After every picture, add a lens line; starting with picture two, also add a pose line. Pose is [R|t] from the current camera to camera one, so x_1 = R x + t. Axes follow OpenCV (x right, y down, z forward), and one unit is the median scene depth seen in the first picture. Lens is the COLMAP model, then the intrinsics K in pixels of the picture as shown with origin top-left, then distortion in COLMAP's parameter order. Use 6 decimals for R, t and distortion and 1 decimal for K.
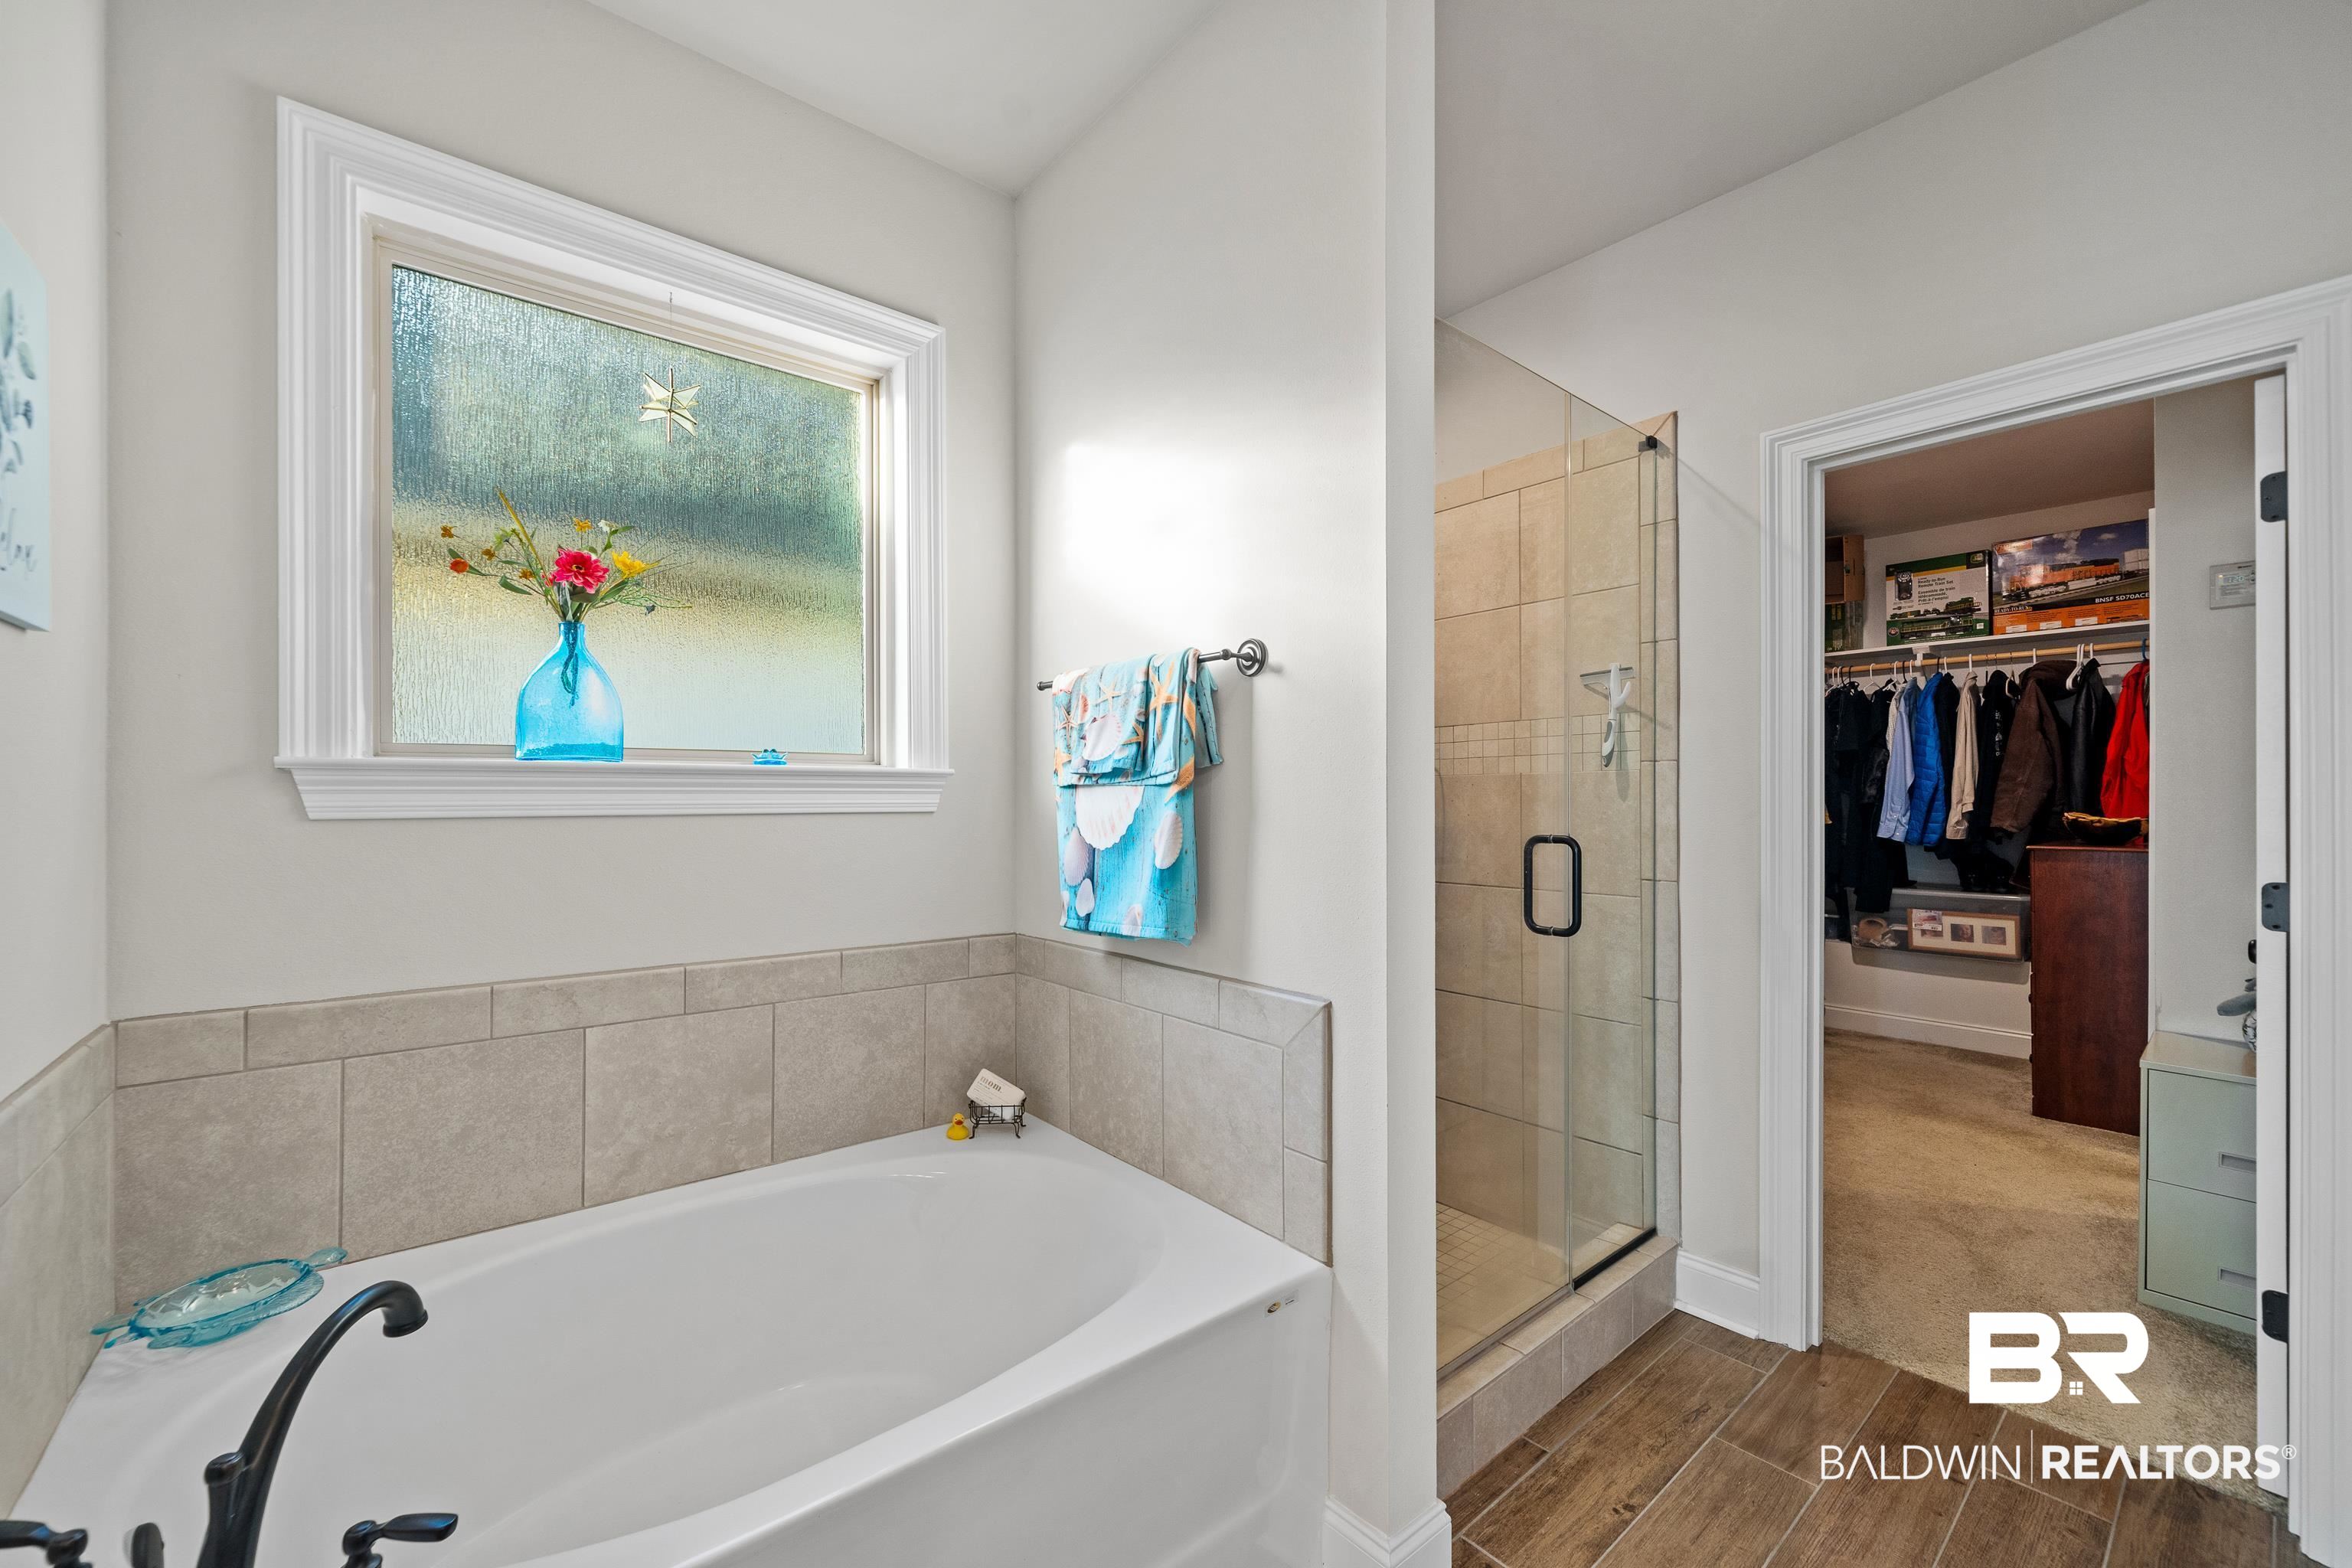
lens RADIAL K [[936.3, 0, 1176.1], [0, 936.3, 794.6], [0, 0, 1]] dist [-0.001211, -0.000114]
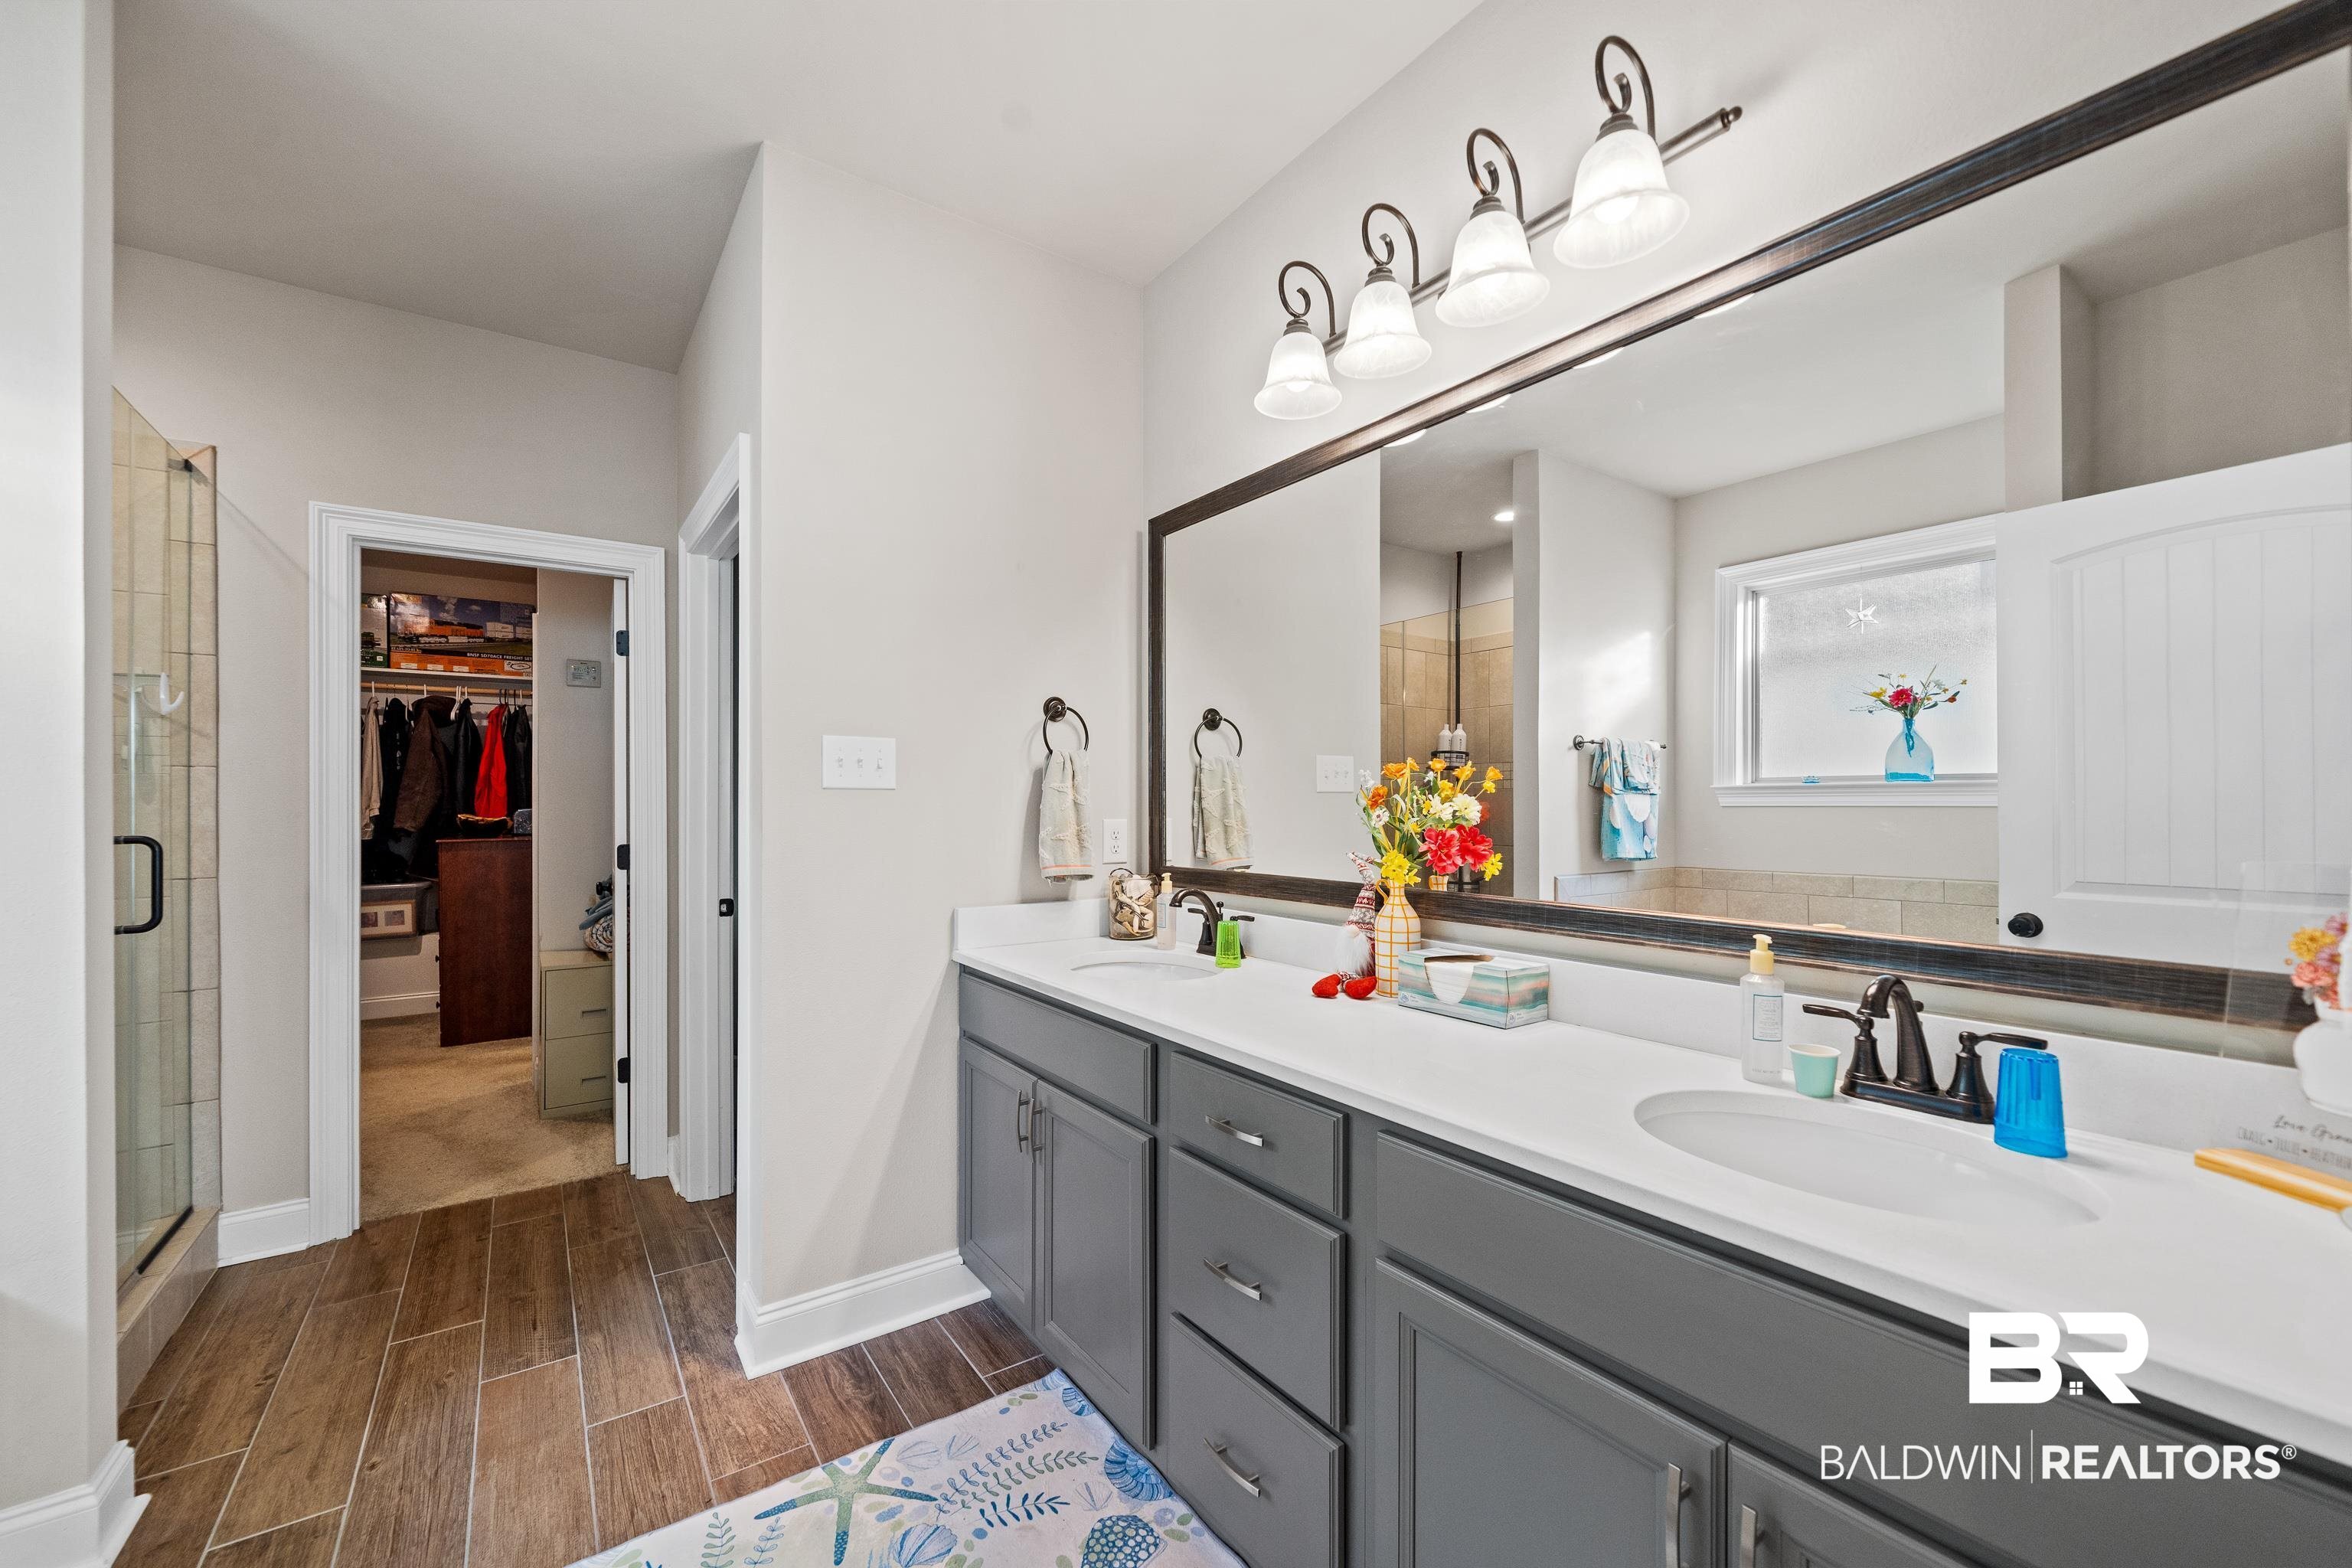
lens RADIAL K [[986.4, 0, 1175.7], [0, 986.4, 798.0], [0, 0, 1]] dist [-0.000046, 0.000385]
pose [[0.105076, 0.004595, 0.994454, -0.422623], [0.003456, 0.999982, -0.004986, 0.008269], [-0.994458, 0.003961, 0.105058, -0.199841]]
